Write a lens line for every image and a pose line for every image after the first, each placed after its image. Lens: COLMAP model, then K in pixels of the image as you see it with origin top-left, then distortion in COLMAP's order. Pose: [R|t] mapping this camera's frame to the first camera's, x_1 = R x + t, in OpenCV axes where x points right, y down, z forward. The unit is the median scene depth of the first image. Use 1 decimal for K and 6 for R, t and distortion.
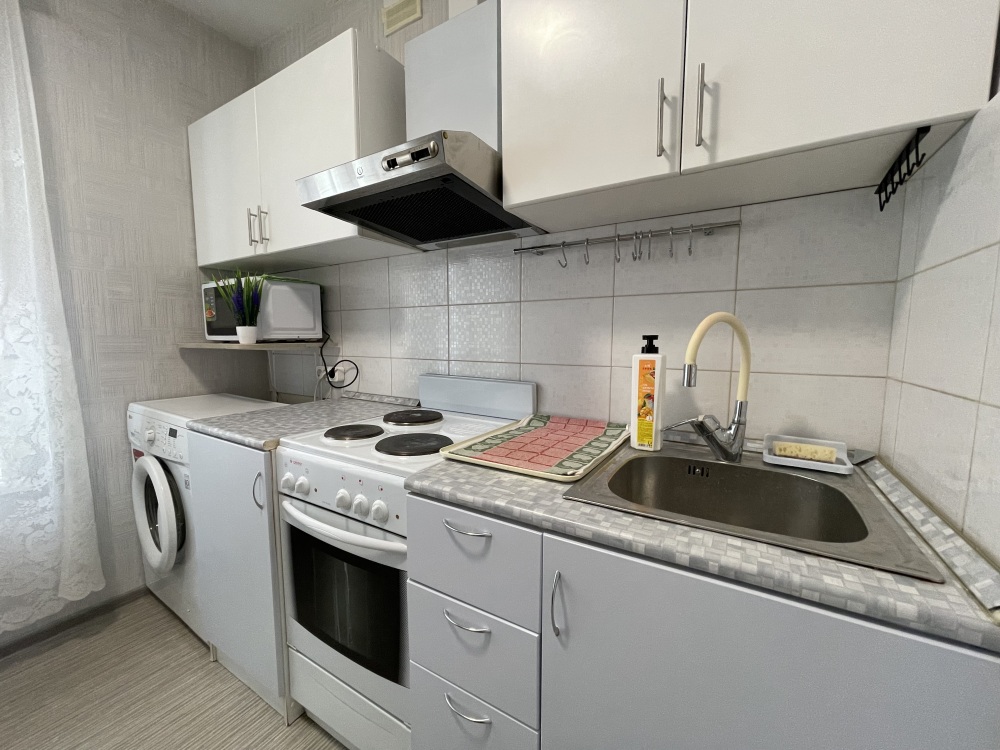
lens RADIAL K [[402.8, 0, 501.9], [0, 402.8, 378.2], [0, 0, 1]] dist [-0.003500, 0.001100]
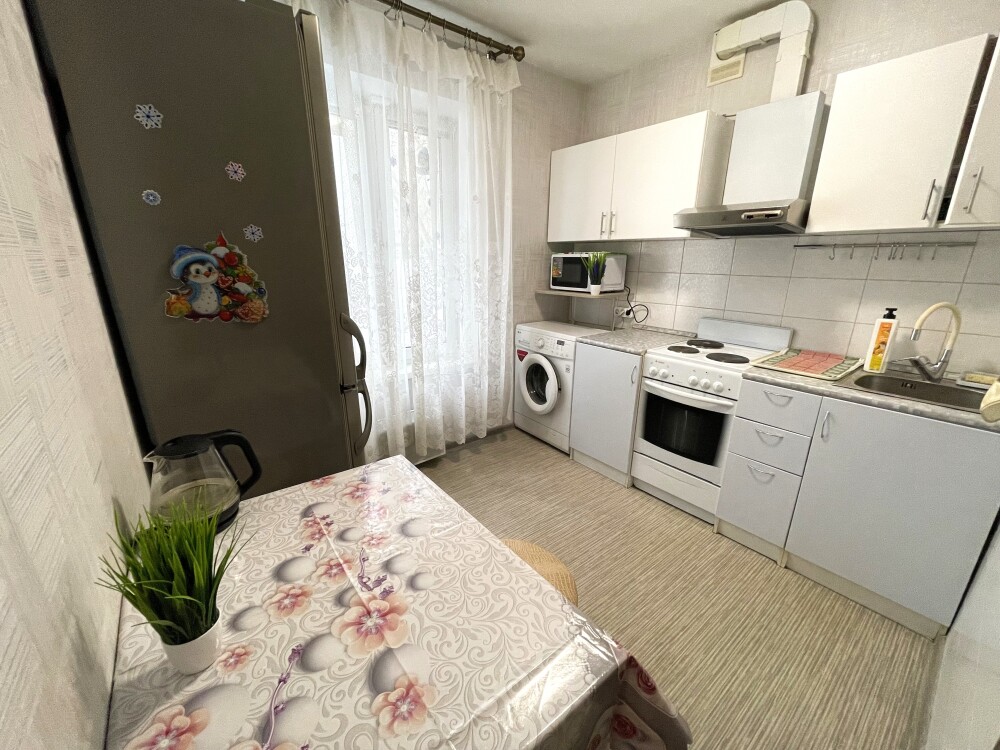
lens RADIAL K [[402.8, 0, 499.0], [0, 402.8, 380.5], [0, 0, 1]] dist [-0.003500, 0.001100]
pose [[0.936994, 0.105772, -0.332949, -0.587263], [-0.041673, 0.980100, 0.194082, -0.063293], [0.346851, -0.167979, 0.922755, -1.197034]]
